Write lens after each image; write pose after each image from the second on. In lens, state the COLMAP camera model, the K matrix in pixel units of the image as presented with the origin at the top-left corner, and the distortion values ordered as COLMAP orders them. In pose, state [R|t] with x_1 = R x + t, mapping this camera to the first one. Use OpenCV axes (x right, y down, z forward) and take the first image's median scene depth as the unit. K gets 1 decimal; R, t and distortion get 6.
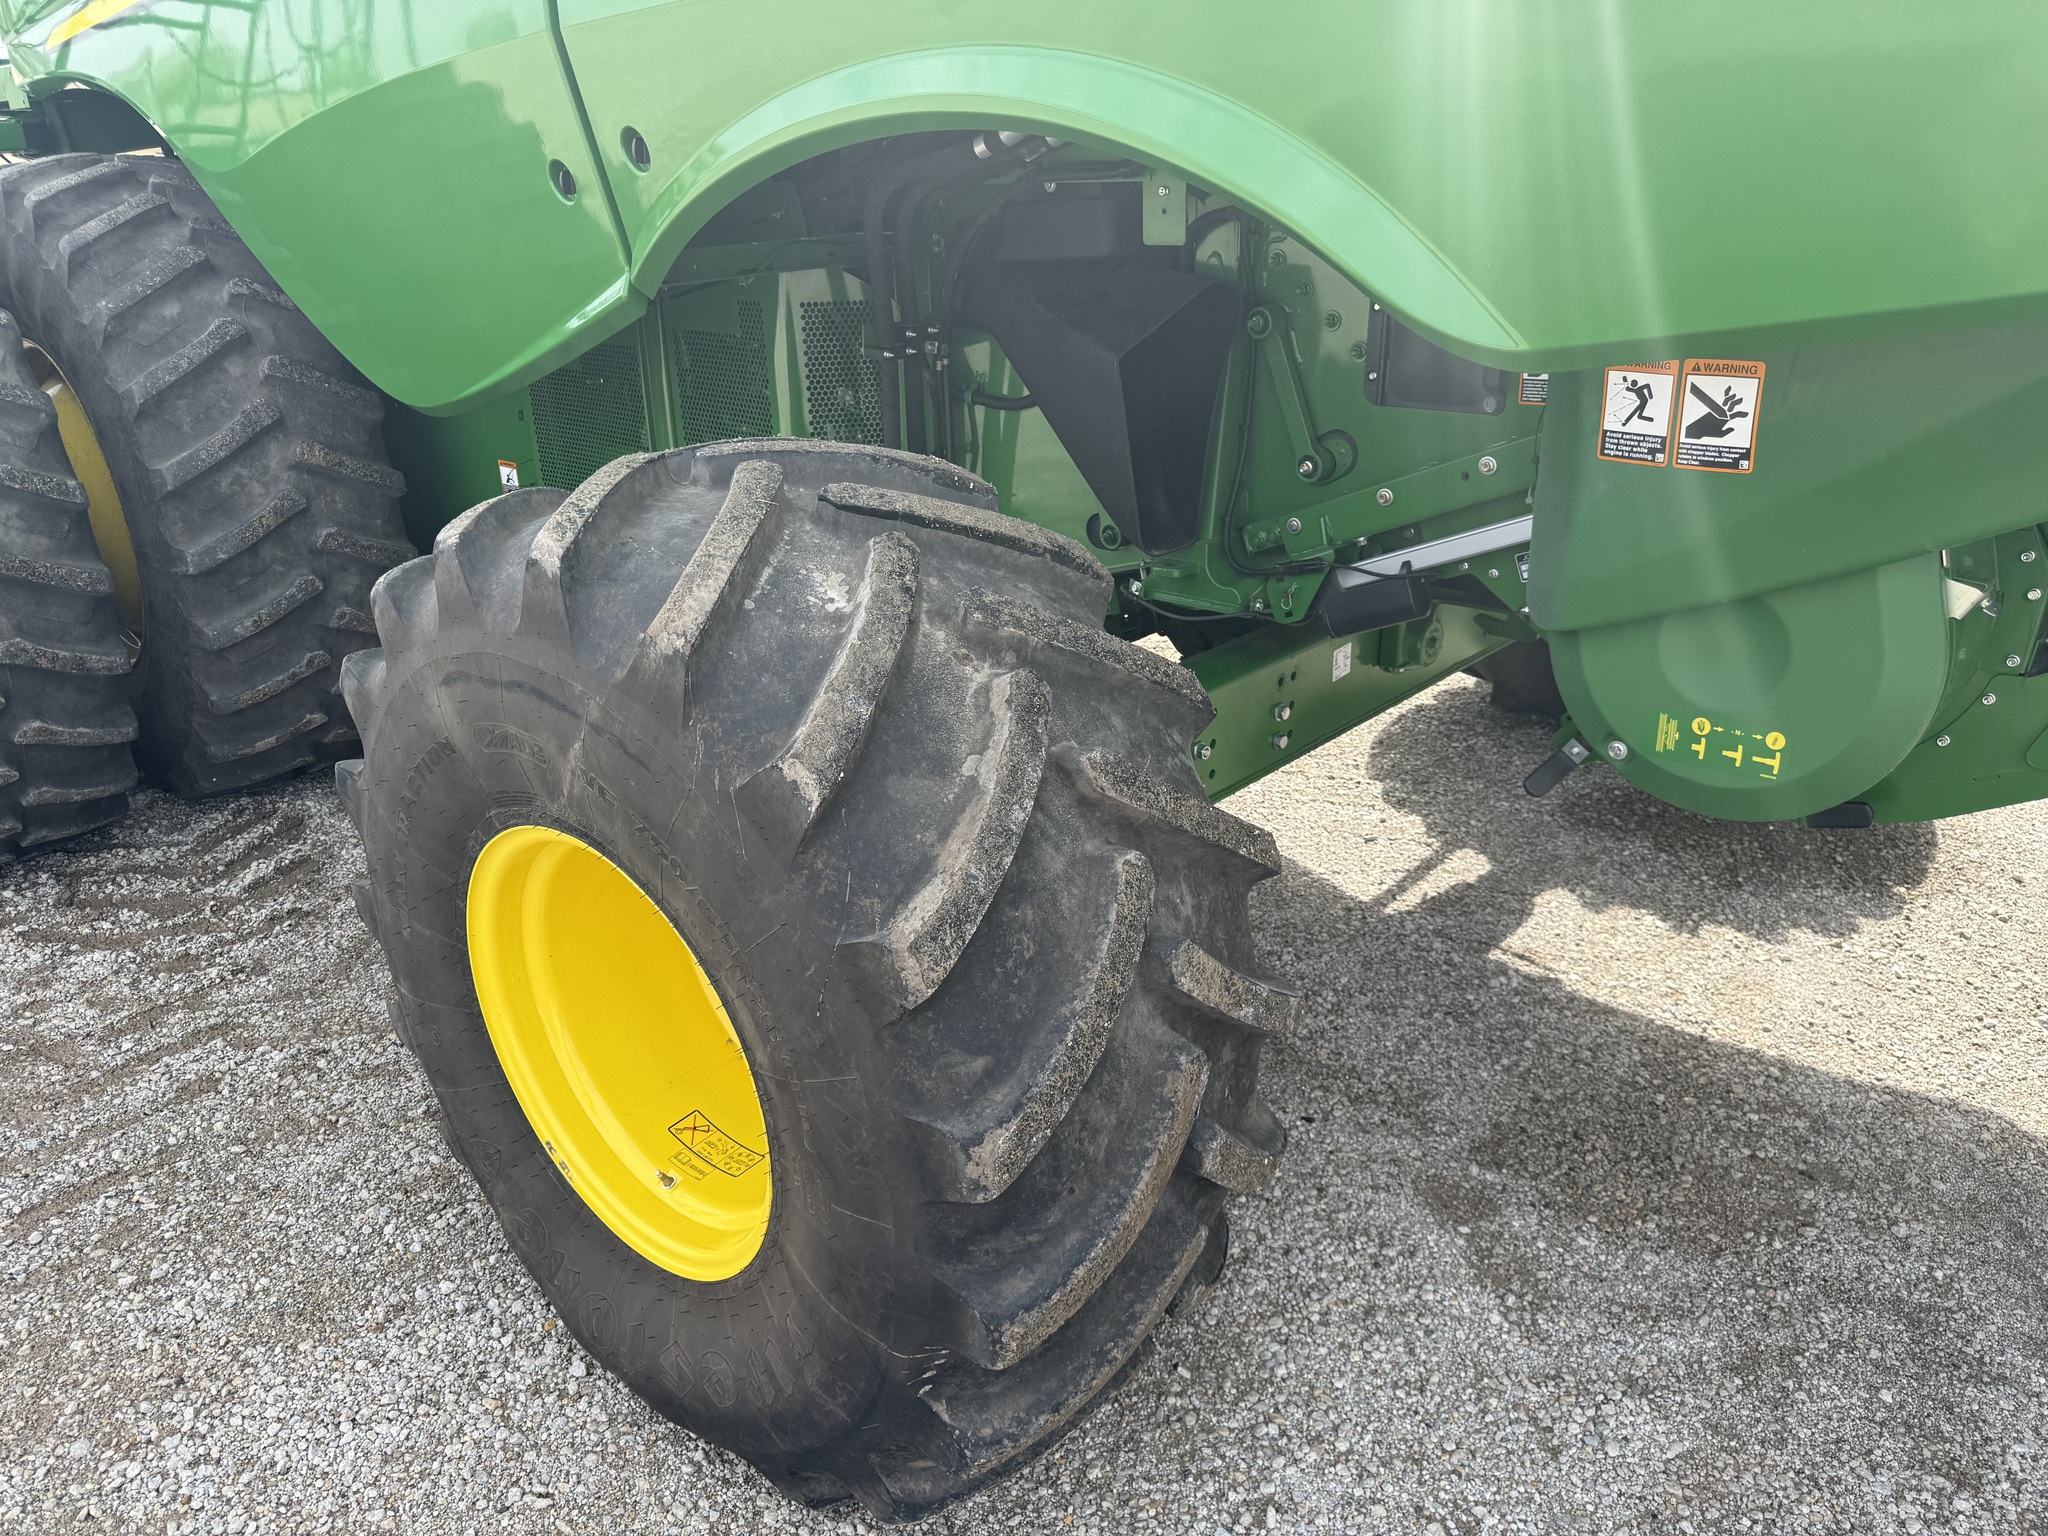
lens RADIAL K [[1461.1, 0, 1024.0], [0, 1461.1, 768.0], [0, 0, 1]] dist [0.004331, 0.000931]
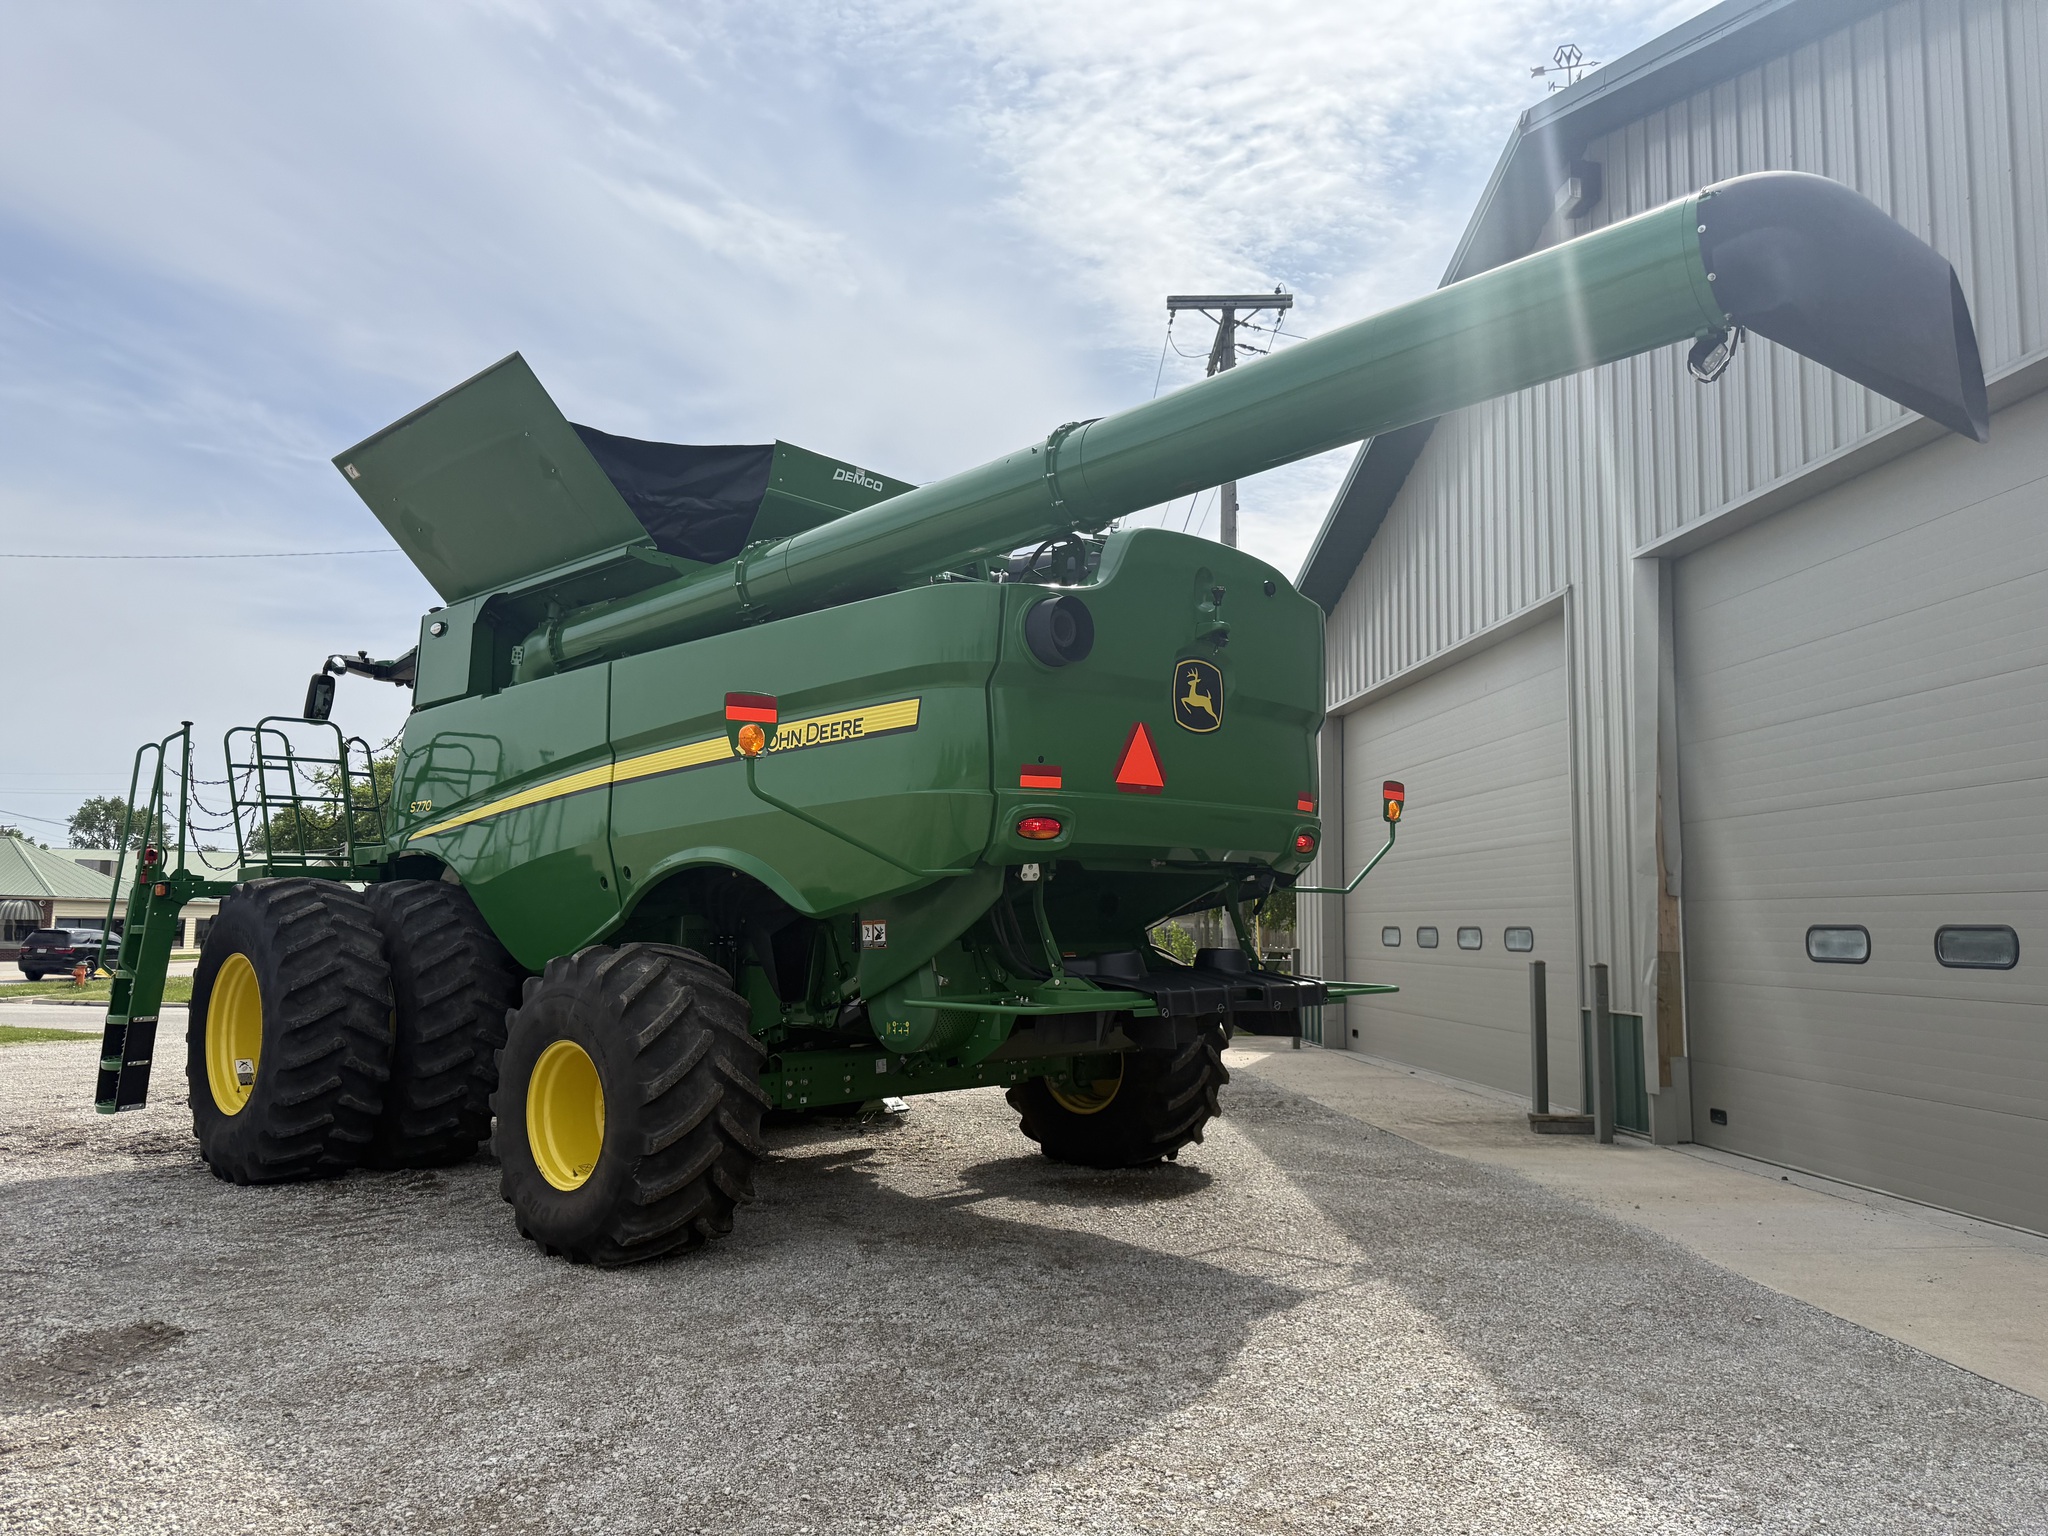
lens RADIAL K [[1435.9, 0, 1013.0], [0, 1435.9, 764.7], [0, 0, 1]] dist [0.095354, -0.130795]
pose [[0.998819, 0.014672, -0.046323, 0.475753], [-0.035441, 0.872160, -0.487935, 0.583603], [0.033242, 0.489000, 0.871650, -1.216722]]
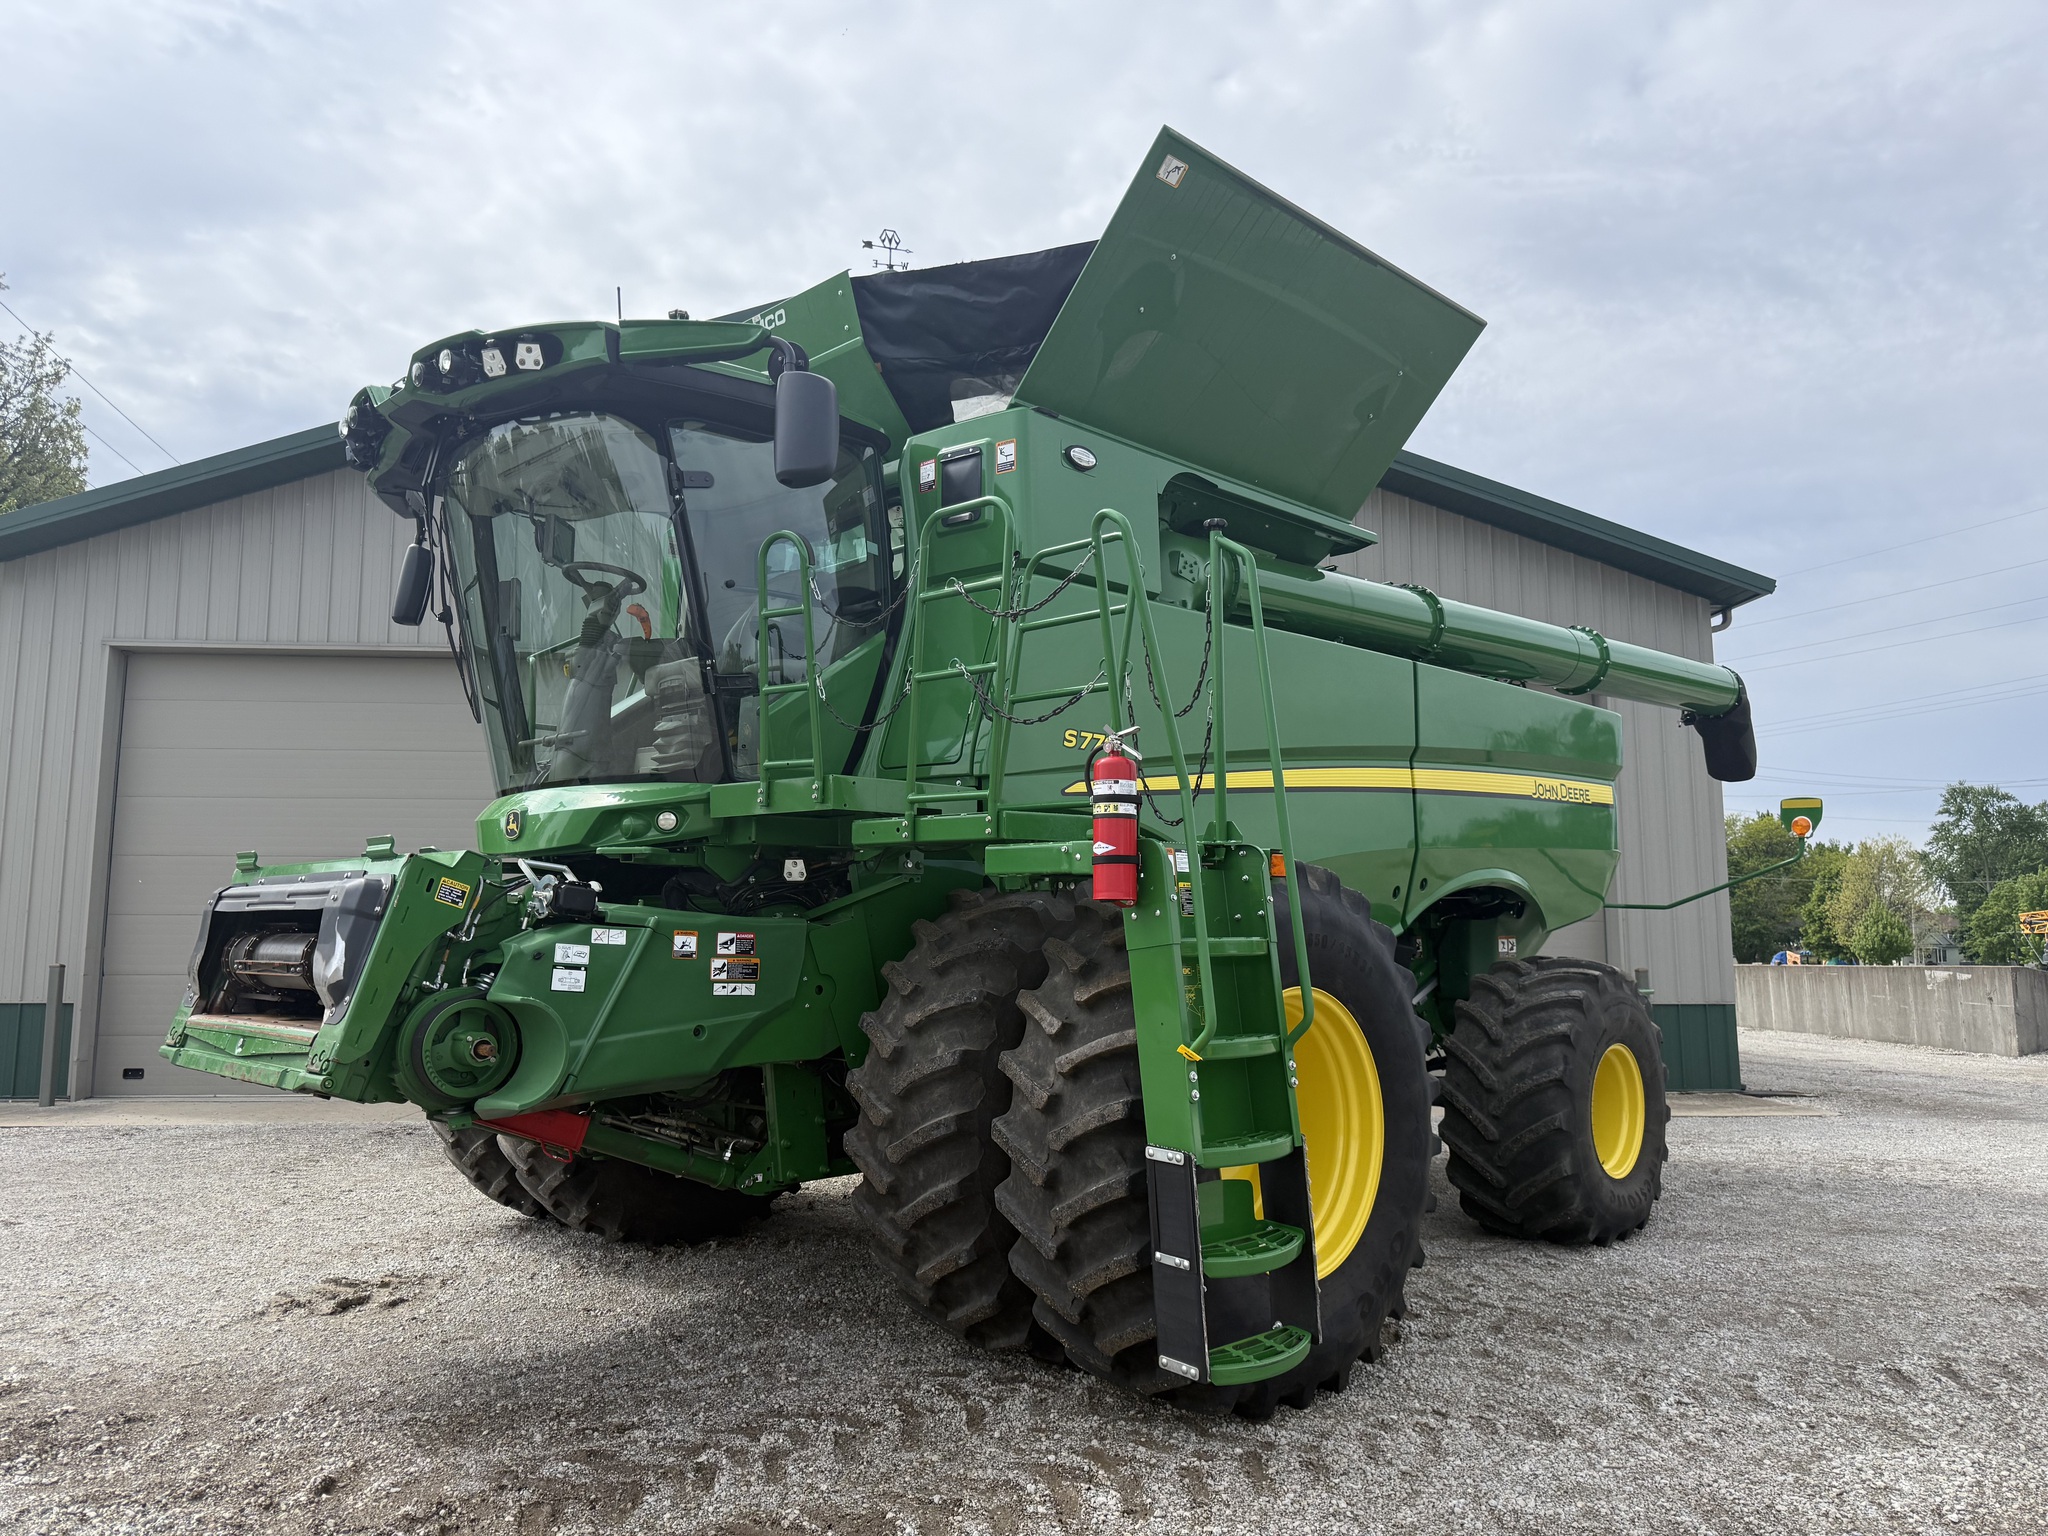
lens RADIAL K [[1435.9, 0, 1013.0], [0, 1435.9, 764.7], [0, 0, 1]] dist [0.095354, -0.130795]
pose [[0.068030, 0.130751, 0.989078, -2.220691], [0.378904, 0.913711, -0.146849, -0.347307], [-0.922932, 0.384756, 0.012618, 1.084707]]
